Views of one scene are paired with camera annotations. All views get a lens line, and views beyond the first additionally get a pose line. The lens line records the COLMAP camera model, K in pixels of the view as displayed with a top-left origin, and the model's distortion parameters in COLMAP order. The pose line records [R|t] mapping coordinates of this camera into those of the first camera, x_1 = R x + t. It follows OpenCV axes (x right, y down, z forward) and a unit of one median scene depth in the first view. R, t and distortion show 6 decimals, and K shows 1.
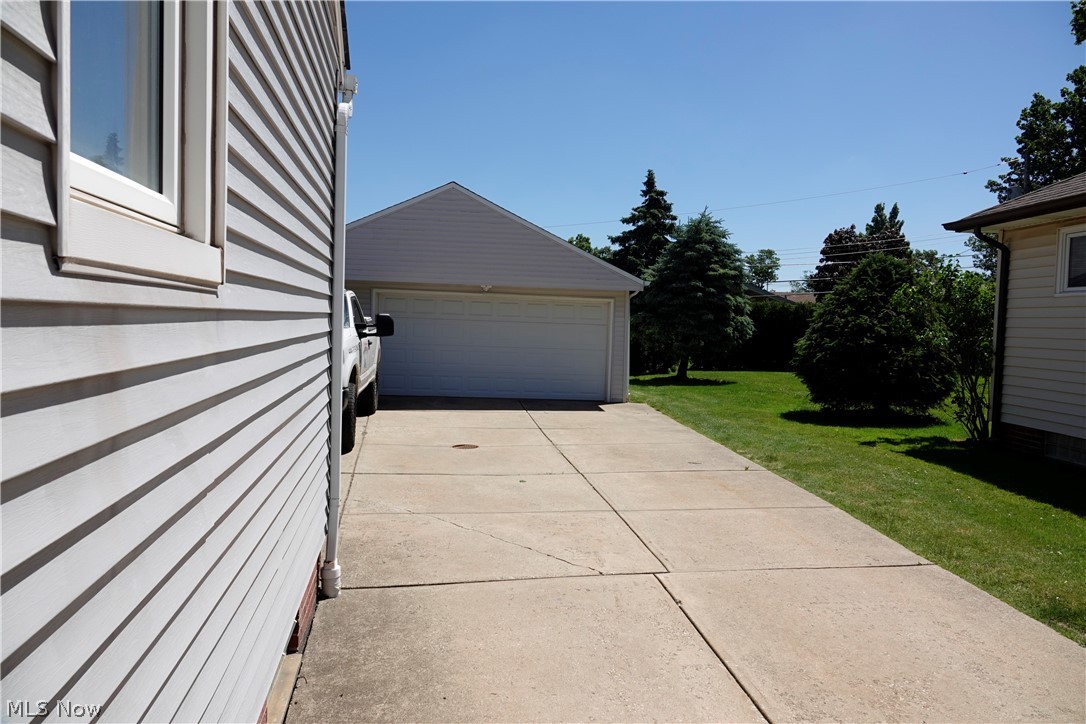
lens RADIAL K [[750.4, 0, 542.7], [0, 750.4, 361.1], [0, 0, 1]] dist [0.004460, 0.002288]
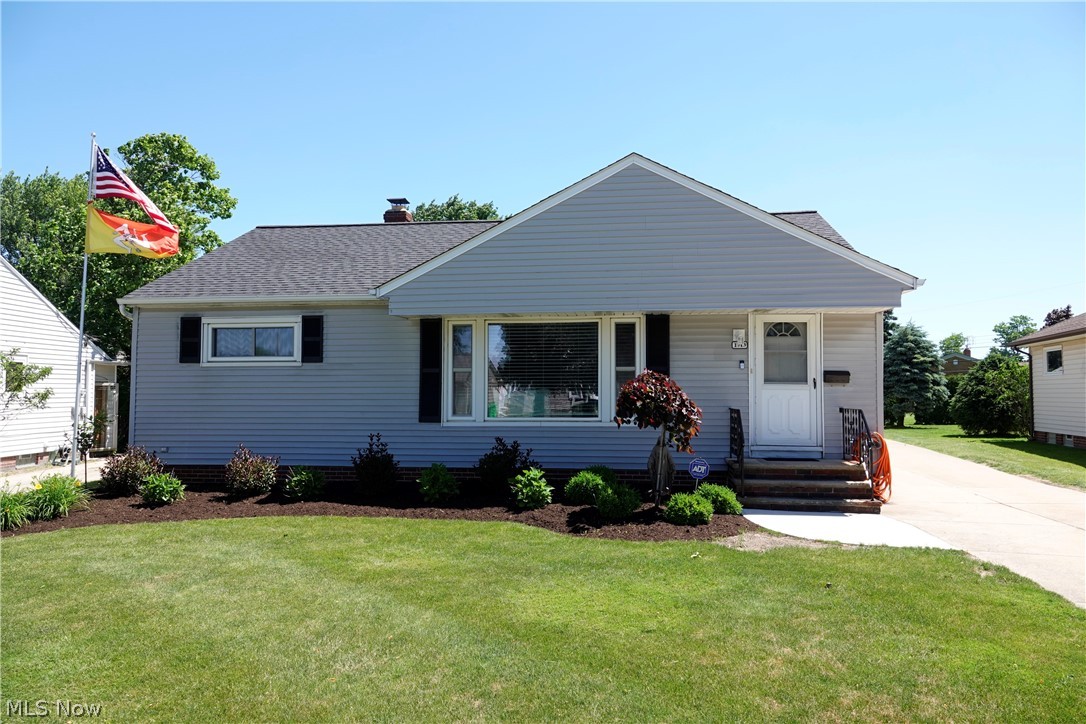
lens RADIAL K [[750.4, 0, 543.6], [0, 750.4, 359.0], [0, 0, 1]] dist [0.004460, 0.002288]
pose [[0.953283, -0.039659, -0.299464, -0.053850], [0.008565, 0.994494, -0.104441, 0.042460], [0.301957, 0.096997, 0.948374, -0.774767]]
